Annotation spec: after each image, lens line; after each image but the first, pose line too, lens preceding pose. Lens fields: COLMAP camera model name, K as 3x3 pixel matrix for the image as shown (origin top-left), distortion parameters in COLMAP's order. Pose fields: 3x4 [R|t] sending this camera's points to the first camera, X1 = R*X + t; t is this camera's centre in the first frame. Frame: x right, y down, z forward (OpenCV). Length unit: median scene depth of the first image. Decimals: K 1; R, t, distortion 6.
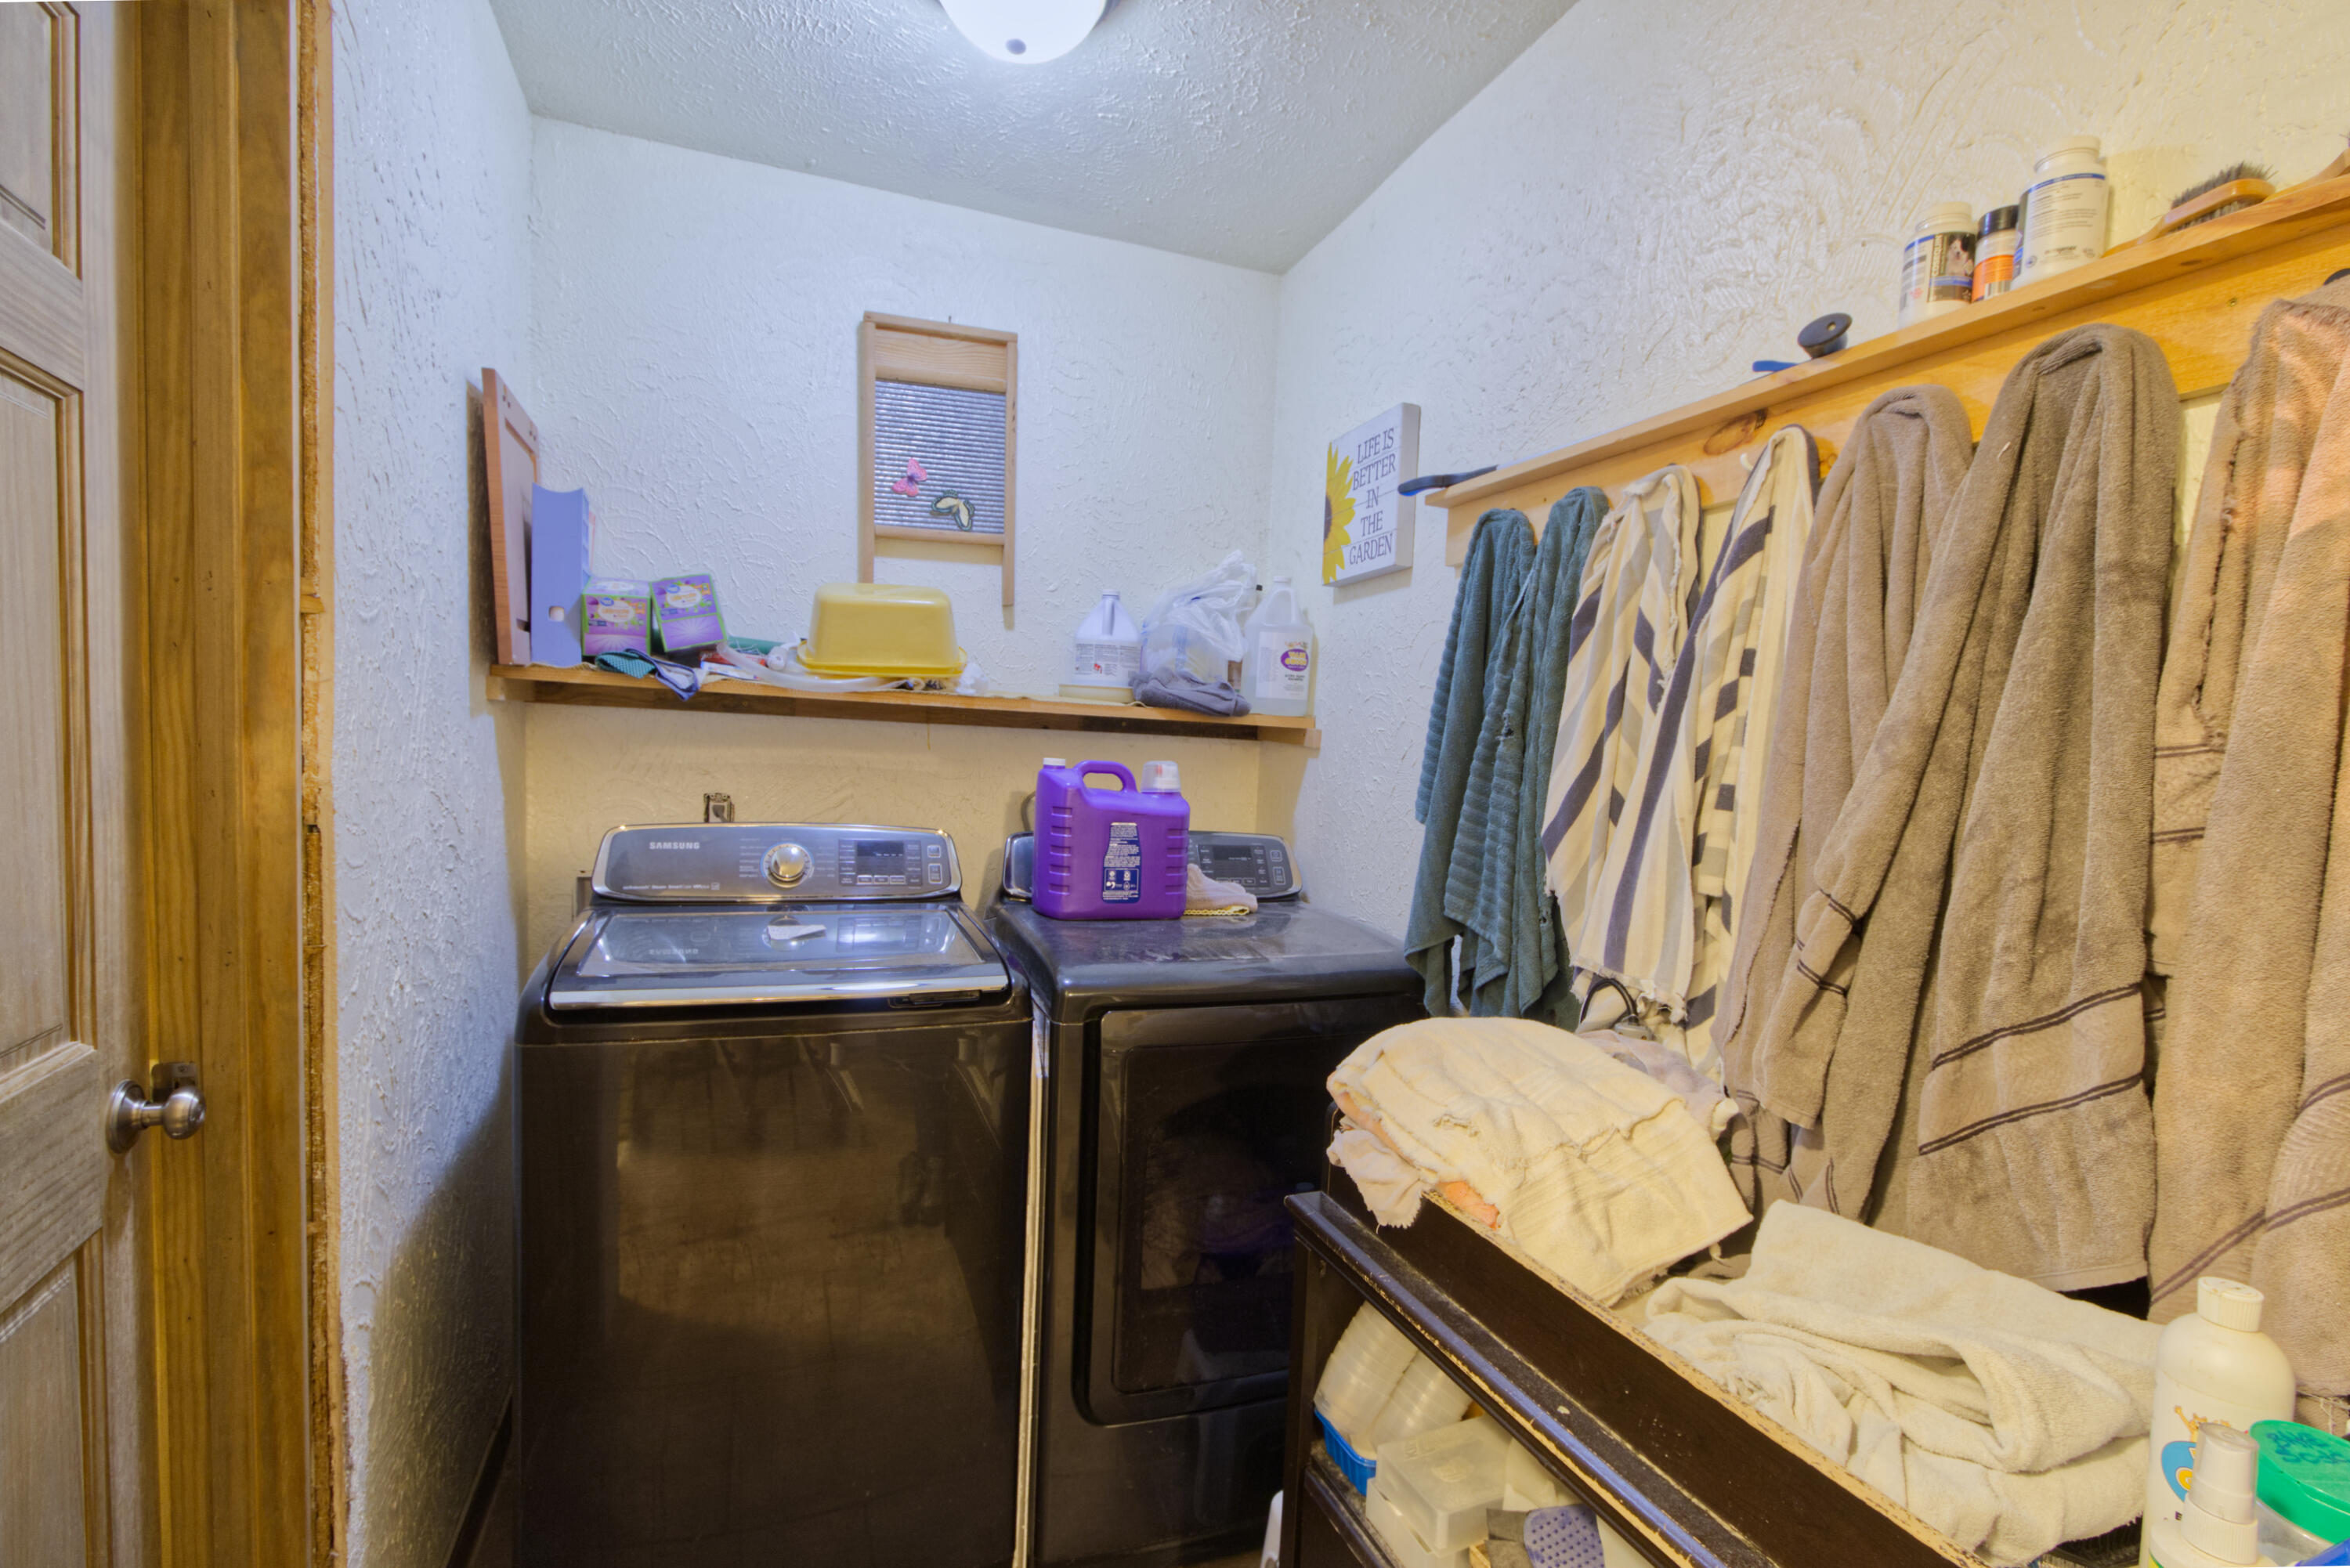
lens RADIAL K [[1092.5, 0, 1171.8], [0, 1092.5, 811.4], [0, 0, 1]] dist [-0.002314, -0.000062]
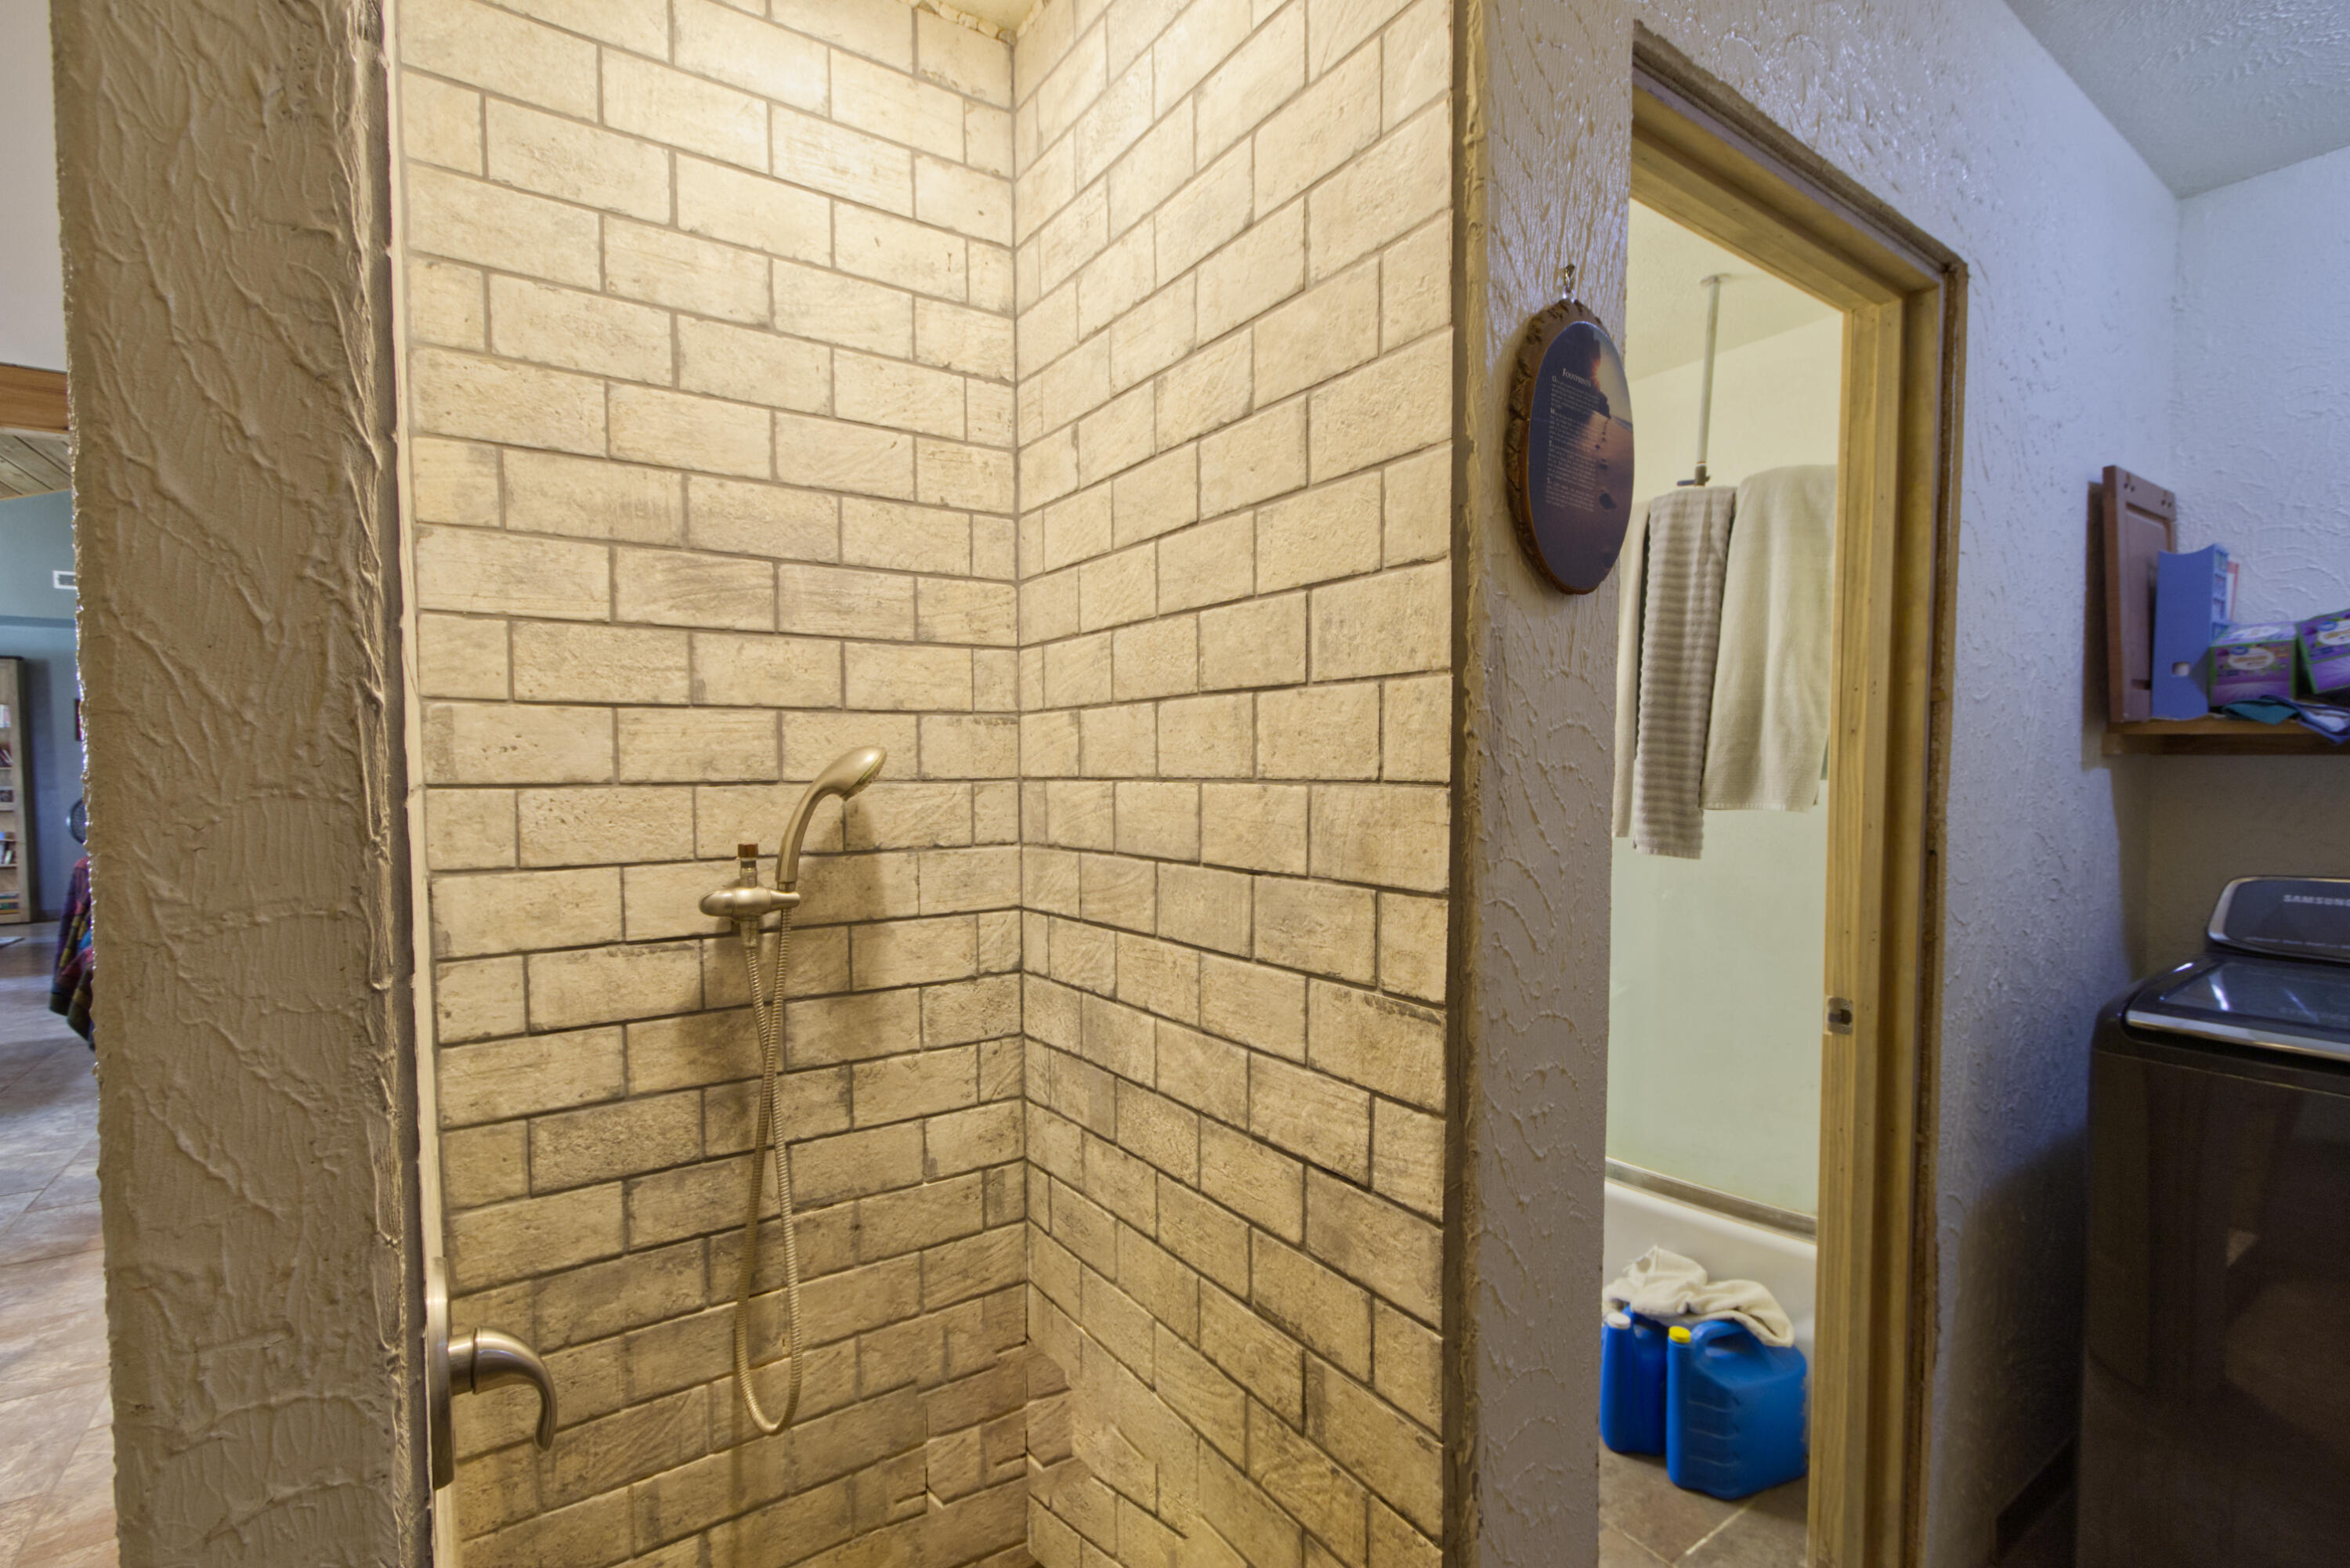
lens RADIAL K [[1070.4, 0, 1204.2], [0, 1070.4, 814.6], [0, 0, 1]] dist [-0.000576, 0.000184]
pose [[0.264074, 0.004841, -0.964490, 0.180823], [-0.052881, 0.998556, -0.009467, 0.017592], [0.963052, 0.053504, 0.263948, -0.166390]]
